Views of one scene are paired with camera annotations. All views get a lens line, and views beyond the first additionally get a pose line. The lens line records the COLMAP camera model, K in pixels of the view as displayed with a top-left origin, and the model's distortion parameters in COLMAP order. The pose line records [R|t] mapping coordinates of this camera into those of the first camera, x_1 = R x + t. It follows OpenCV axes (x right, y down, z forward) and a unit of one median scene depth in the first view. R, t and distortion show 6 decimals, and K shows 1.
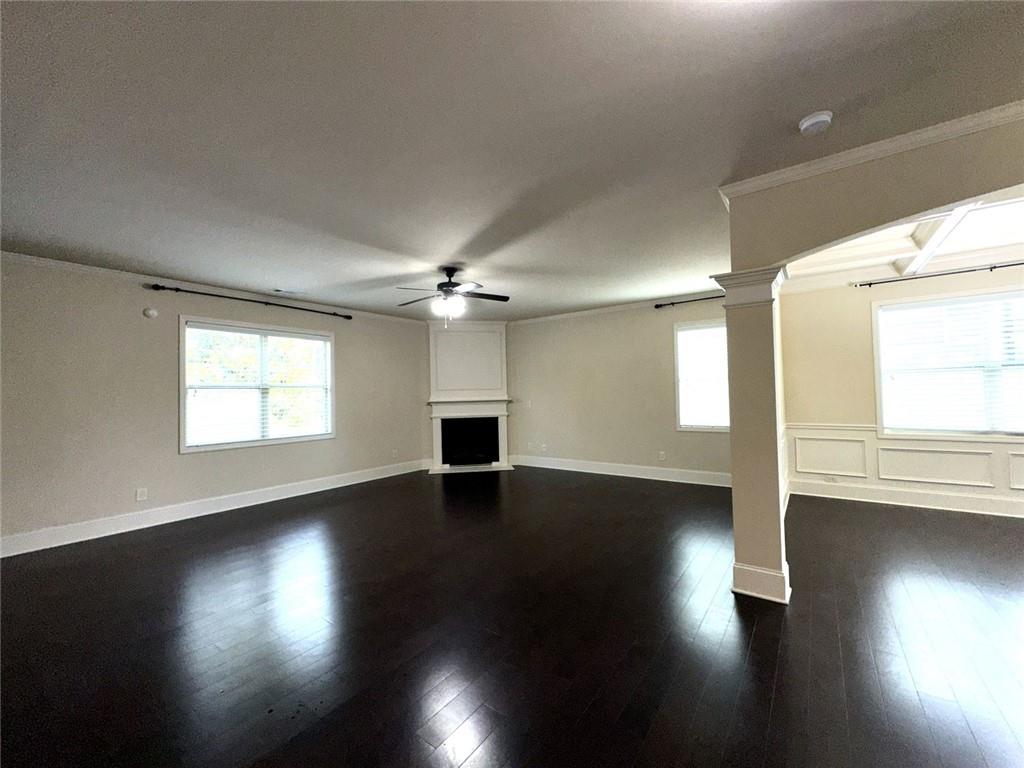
lens RADIAL K [[409.7, 0, 512.0], [0, 409.7, 384.0], [0, 0, 1]] dist [-0.000130, -0.000465]
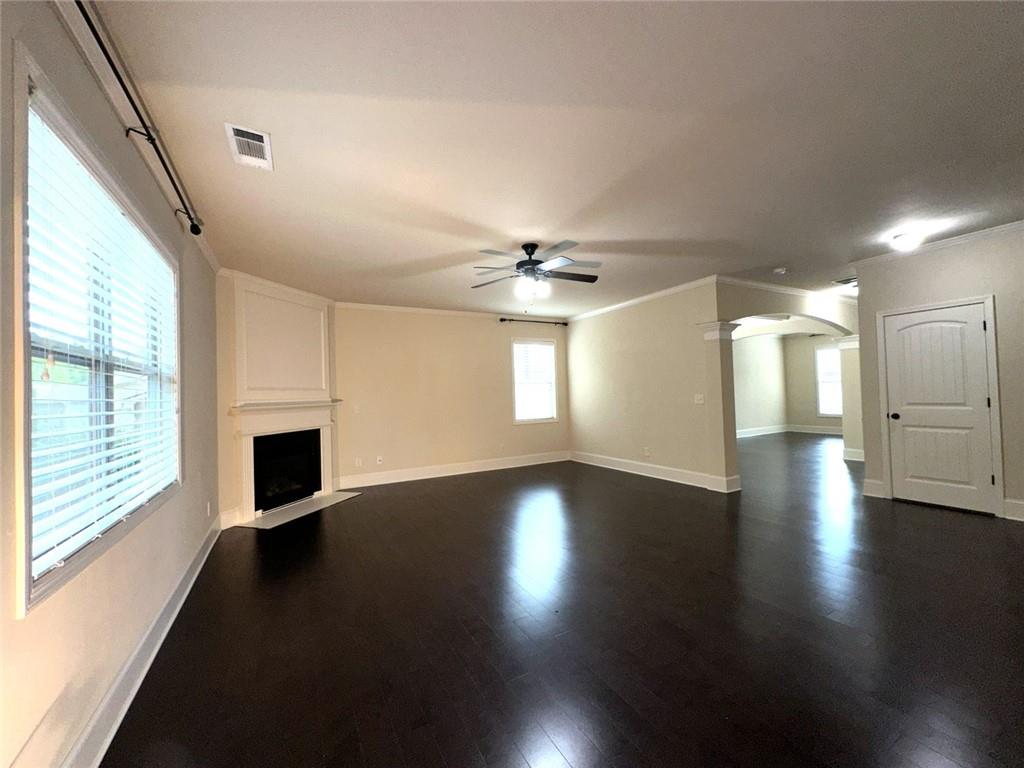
lens RADIAL K [[409.7, 0, 512.0], [0, 409.7, 384.0], [0, 0, 1]] dist [-0.000130, -0.000465]
pose [[0.409771, 0.027292, 0.911780, -0.573197], [0.001043, 0.999538, -0.030387, 0.024805], [-0.912188, 0.013402, 0.409553, 0.403277]]
